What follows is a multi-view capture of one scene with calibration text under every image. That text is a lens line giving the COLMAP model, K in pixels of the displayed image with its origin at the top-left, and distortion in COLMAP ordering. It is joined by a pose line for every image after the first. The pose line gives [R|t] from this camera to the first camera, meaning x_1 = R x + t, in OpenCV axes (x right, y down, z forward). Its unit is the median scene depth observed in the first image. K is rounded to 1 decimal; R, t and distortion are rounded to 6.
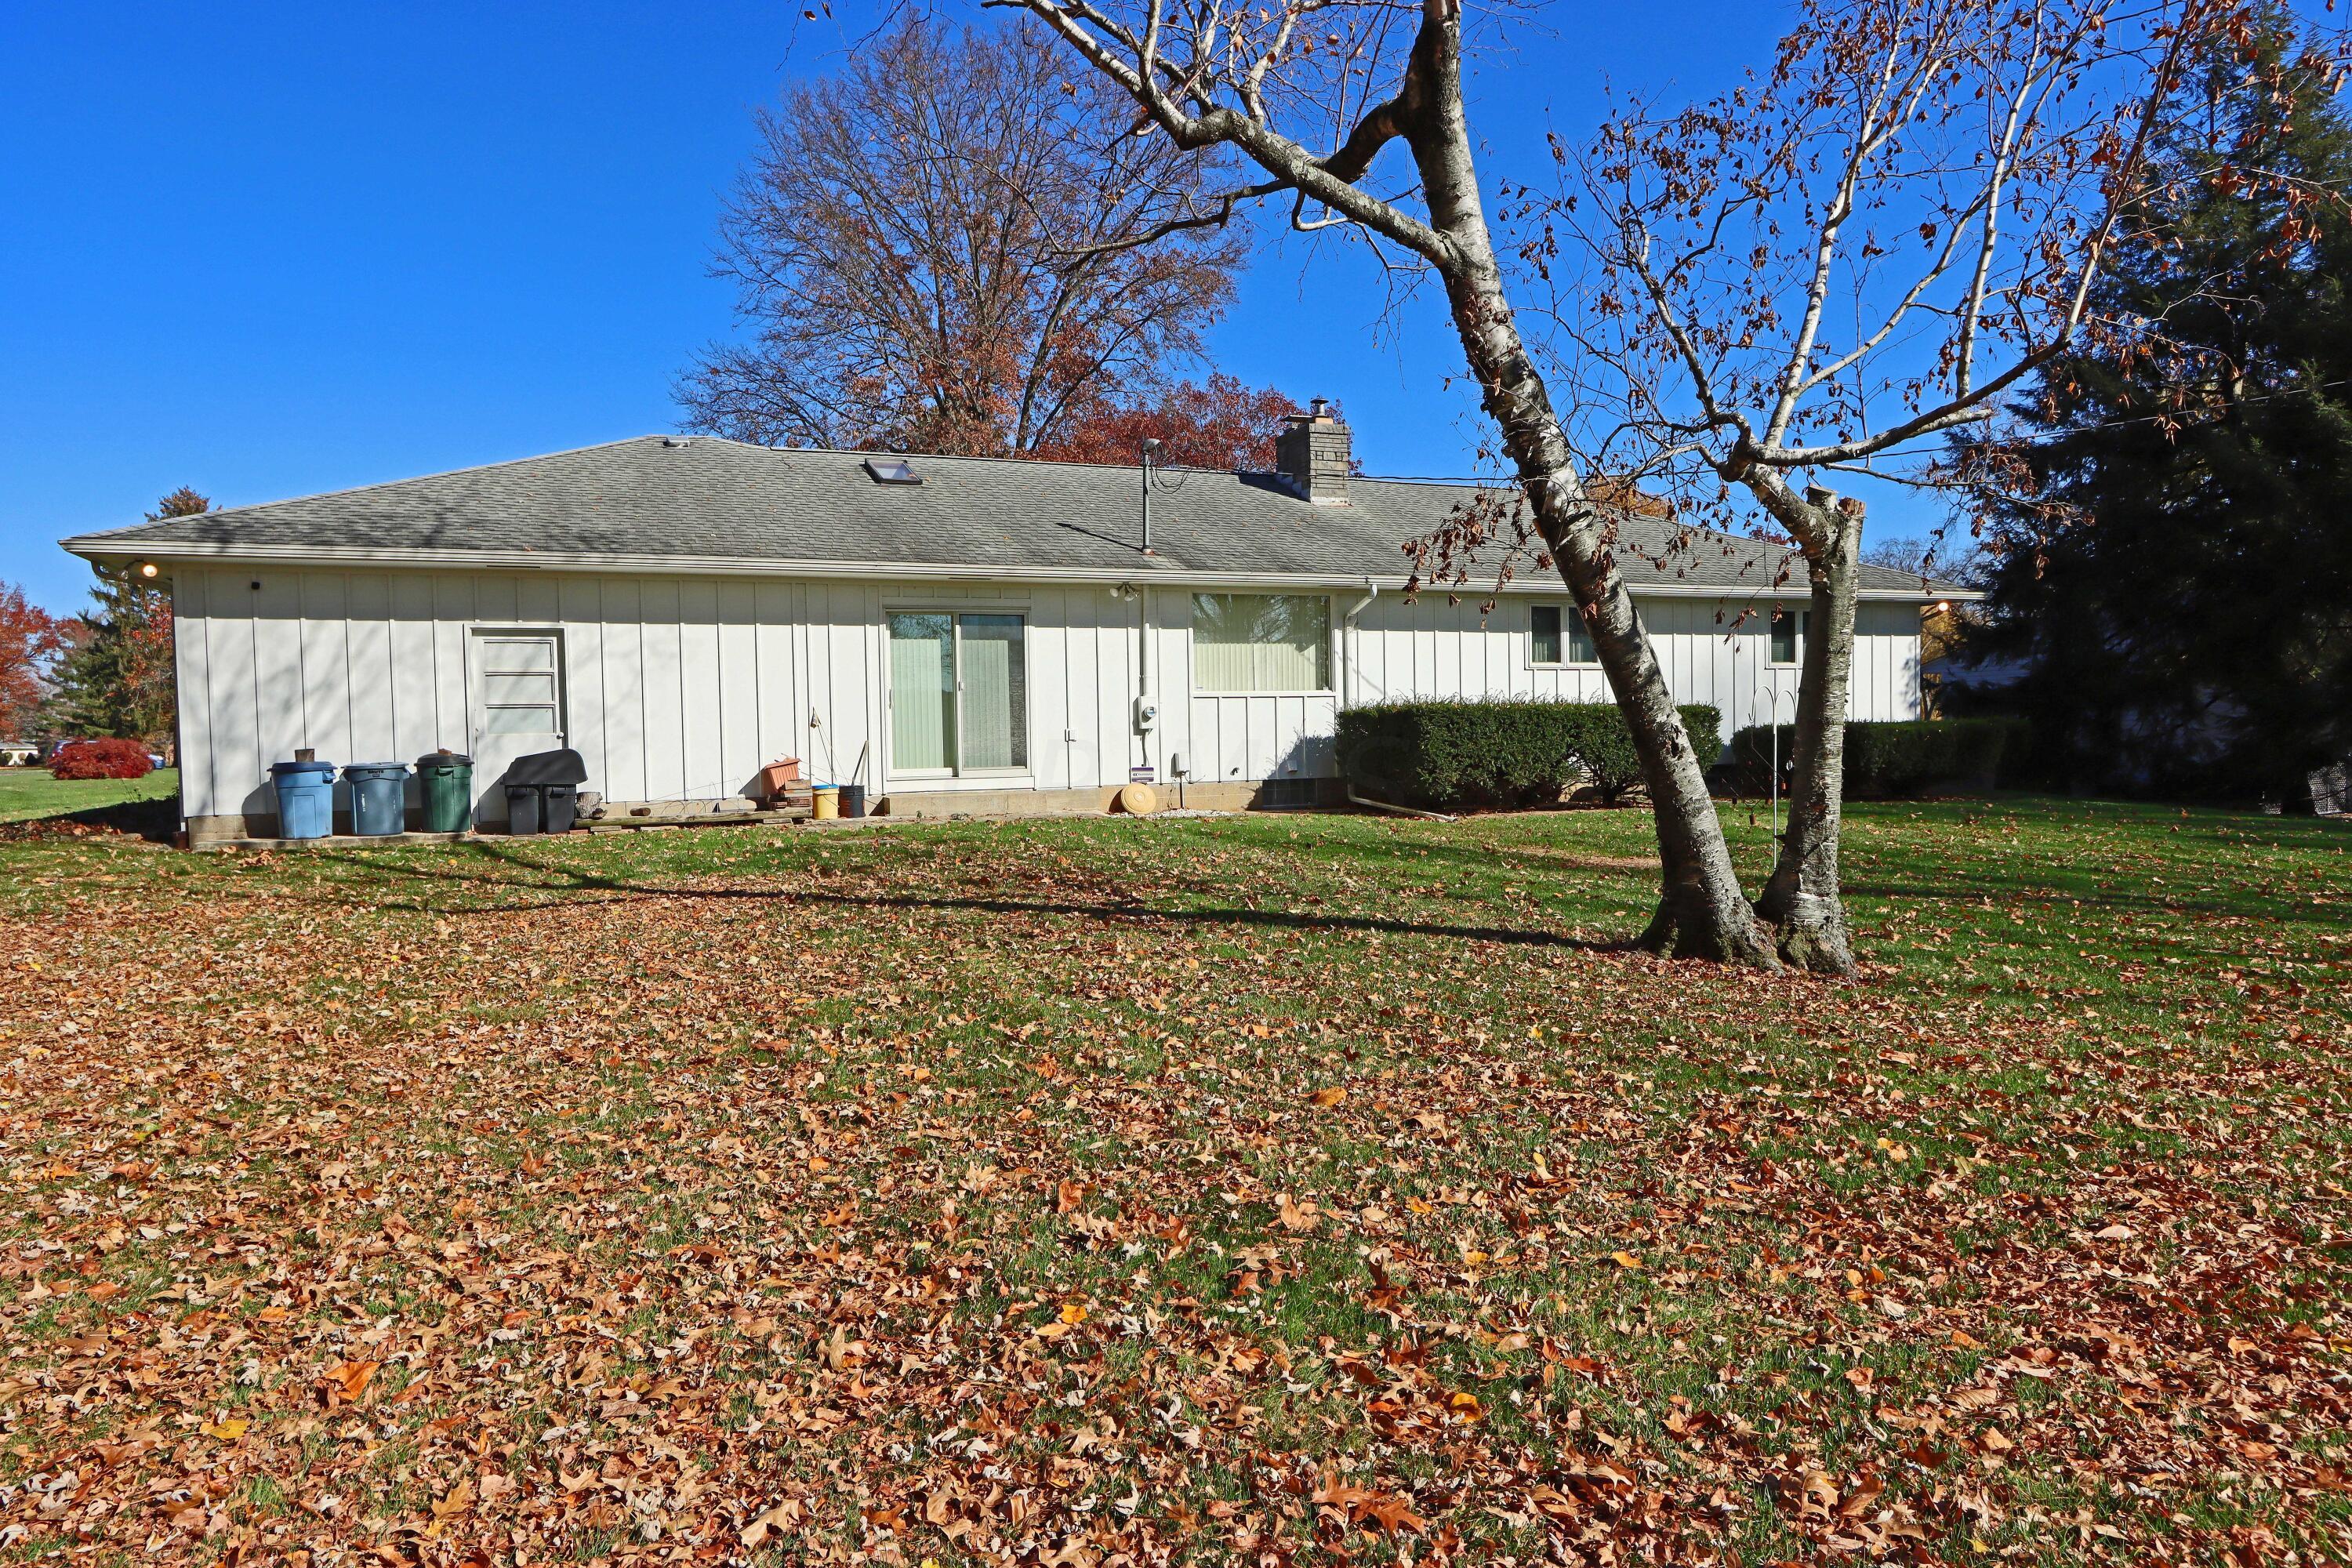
lens RADIAL K [[1476.7, 0, 1176.0], [0, 1476.7, 784.0], [0, 0, 1]] dist [-0.002756, -0.000093]
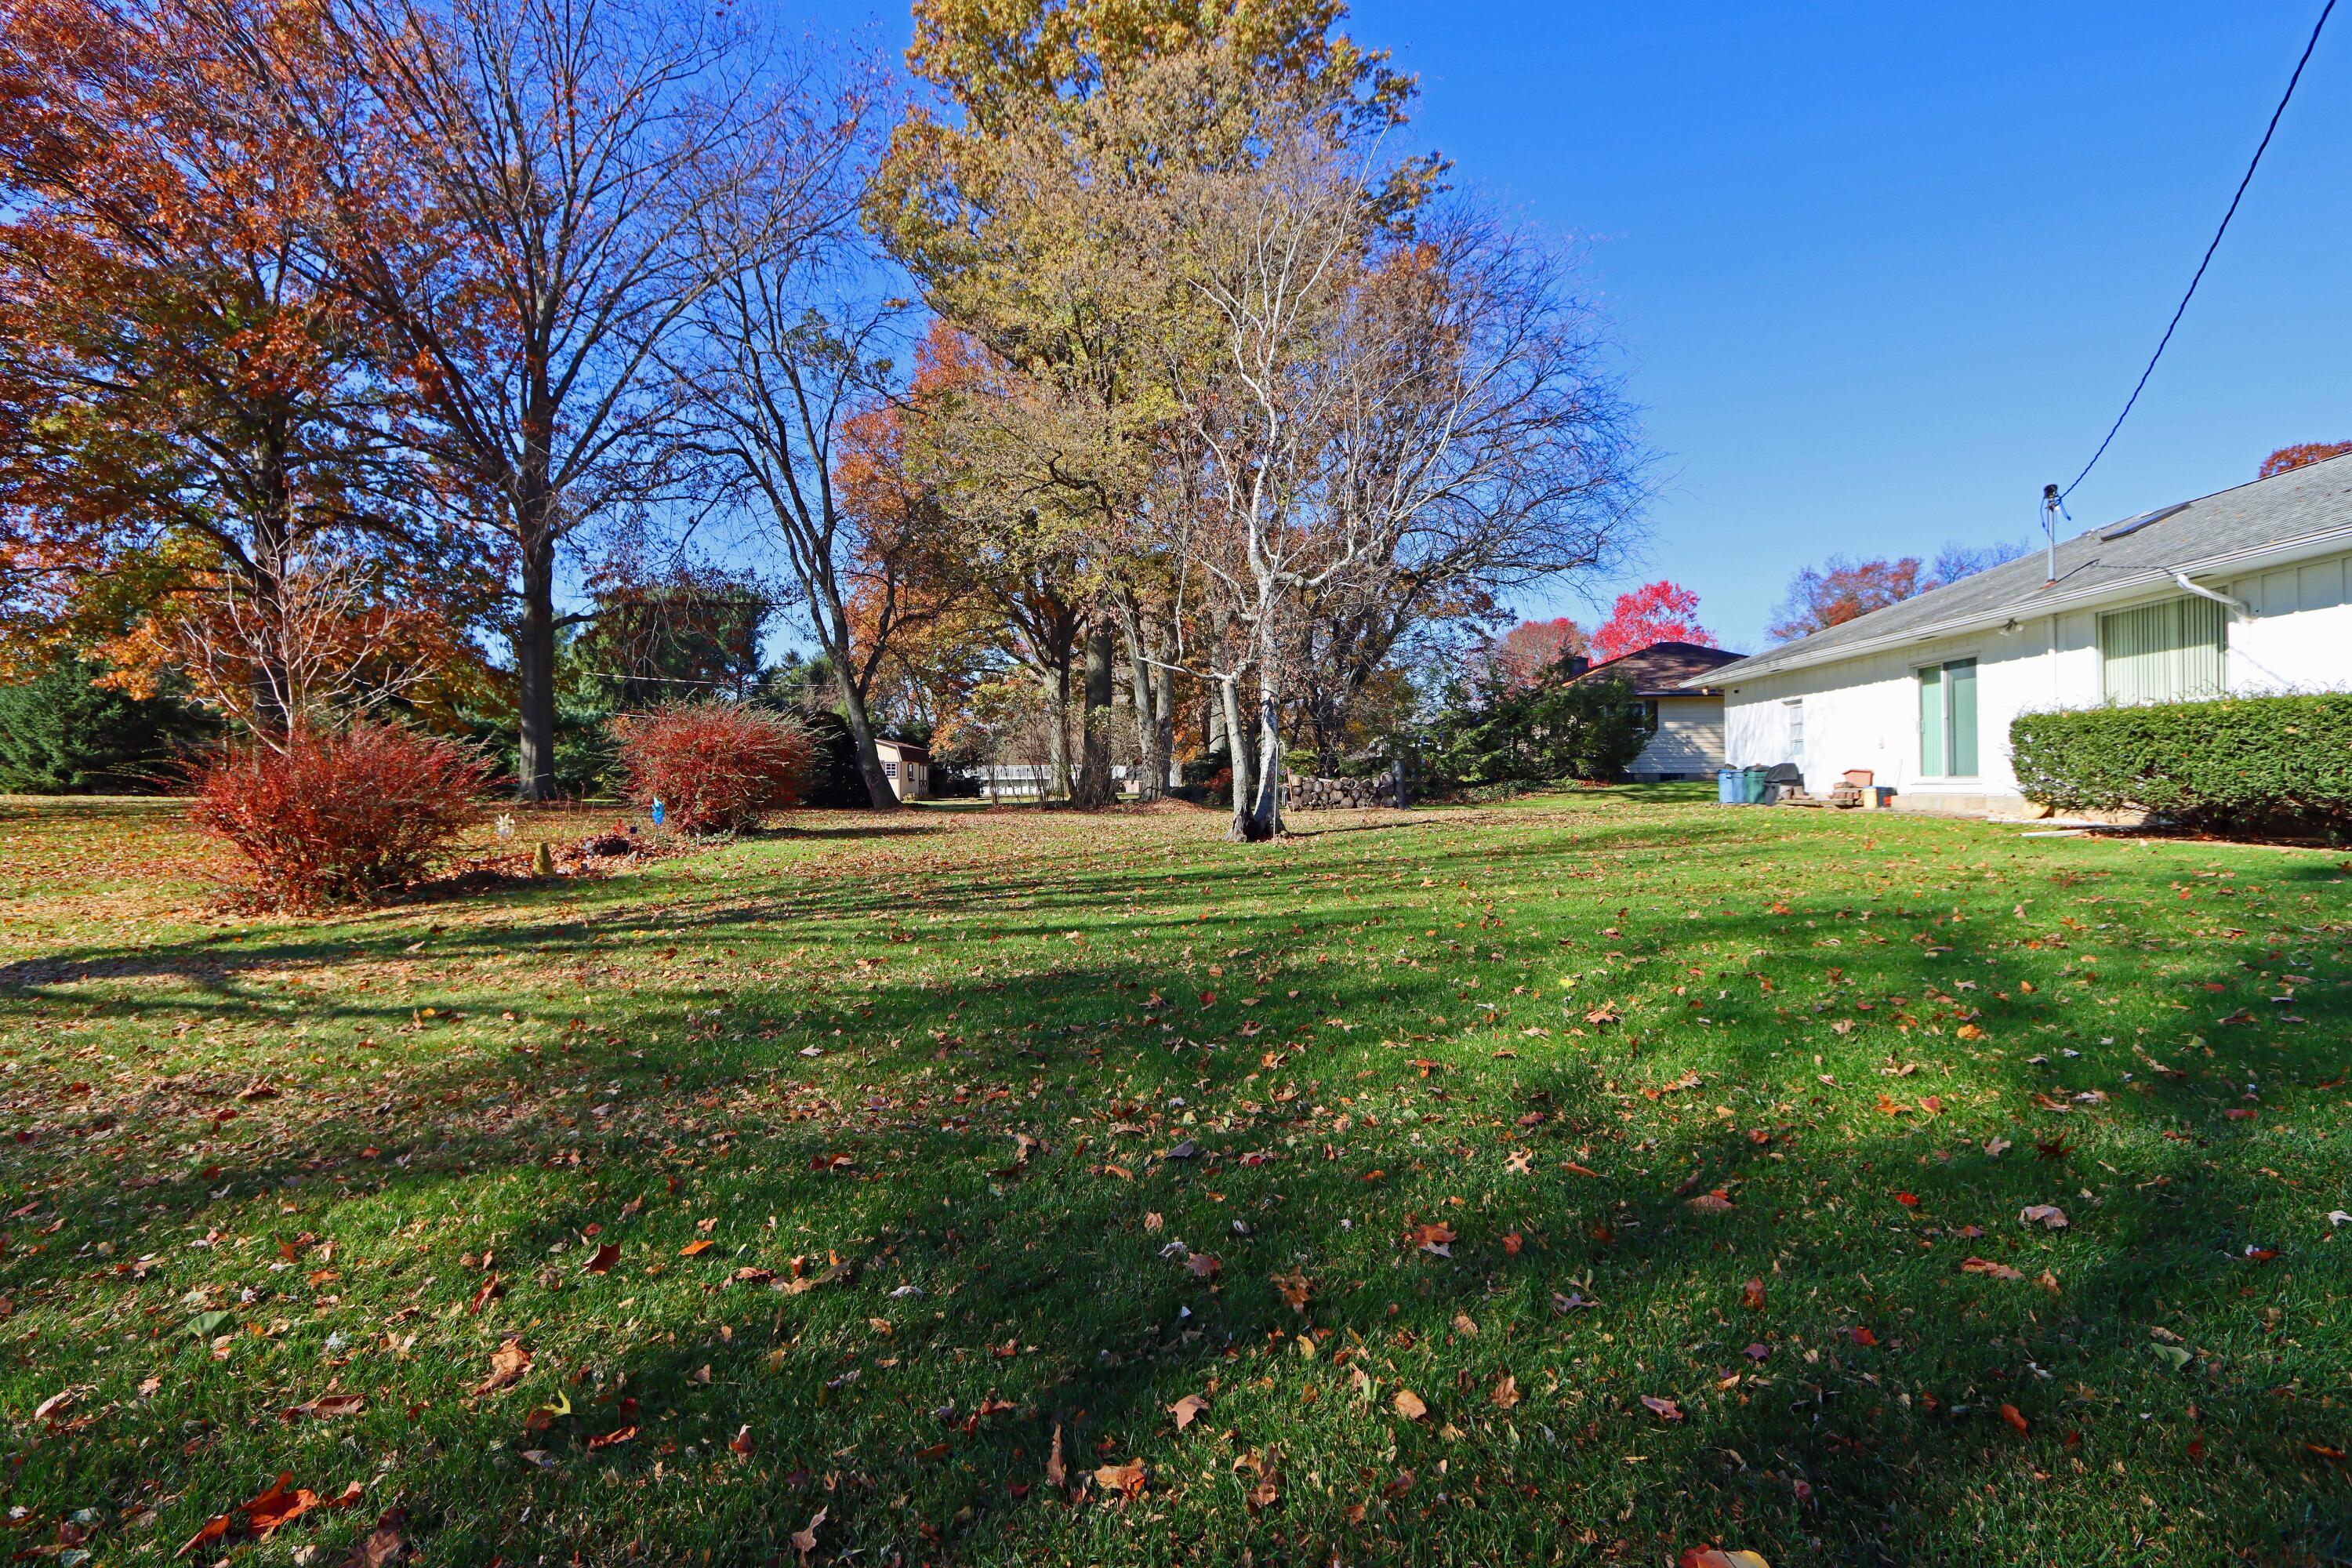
lens RADIAL K [[1105.8, 0, 1176.0], [0, 1105.8, 784.0], [0, 0, 1]] dist [-0.000929, -0.000406]
pose [[-0.436845, 0.027041, -0.899130, 1.059649], [0.011794, 0.999634, 0.024333, -0.037695], [0.899460, 0.000026, -0.437004, 0.811912]]
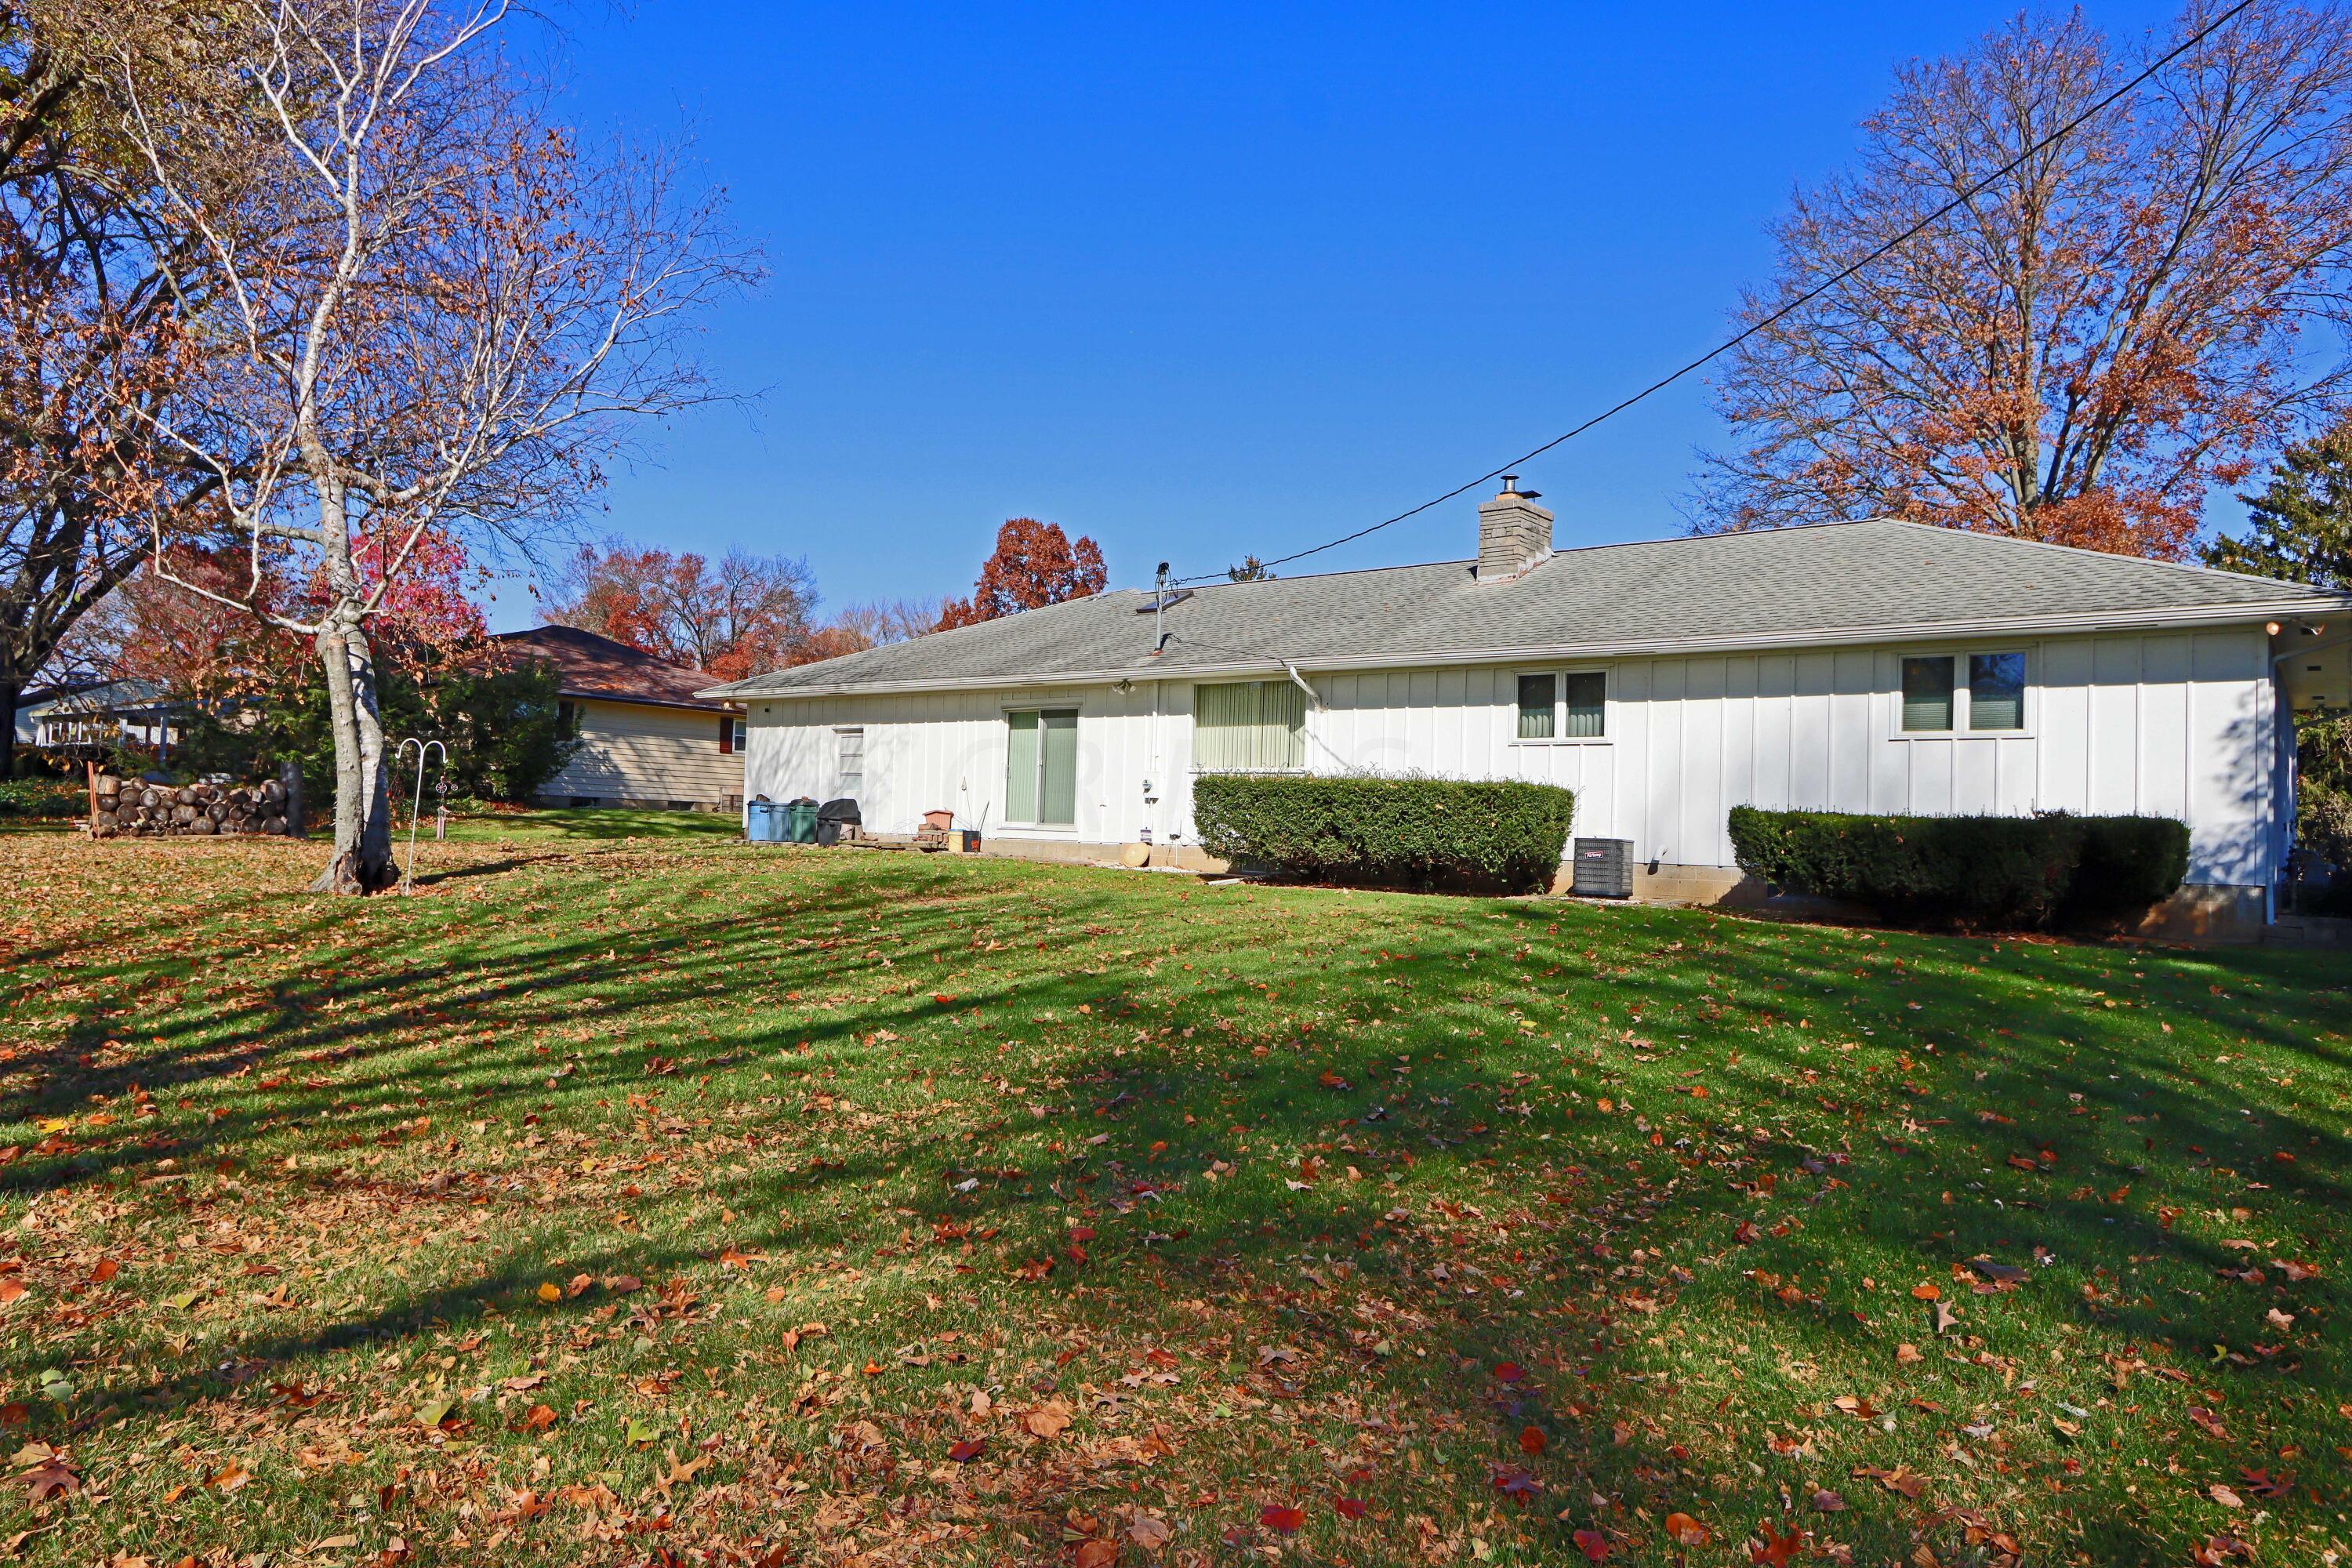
lens RADIAL K [[1476.7, 0, 1176.0], [0, 1476.7, 784.0], [0, 0, 1]] dist [-0.002756, -0.000093]
pose [[0.481243, 0.016695, -0.876428, 1.094919], [-0.055344, 0.998403, -0.011371, -0.038911], [0.874838, 0.053978, 0.481398, 0.462679]]
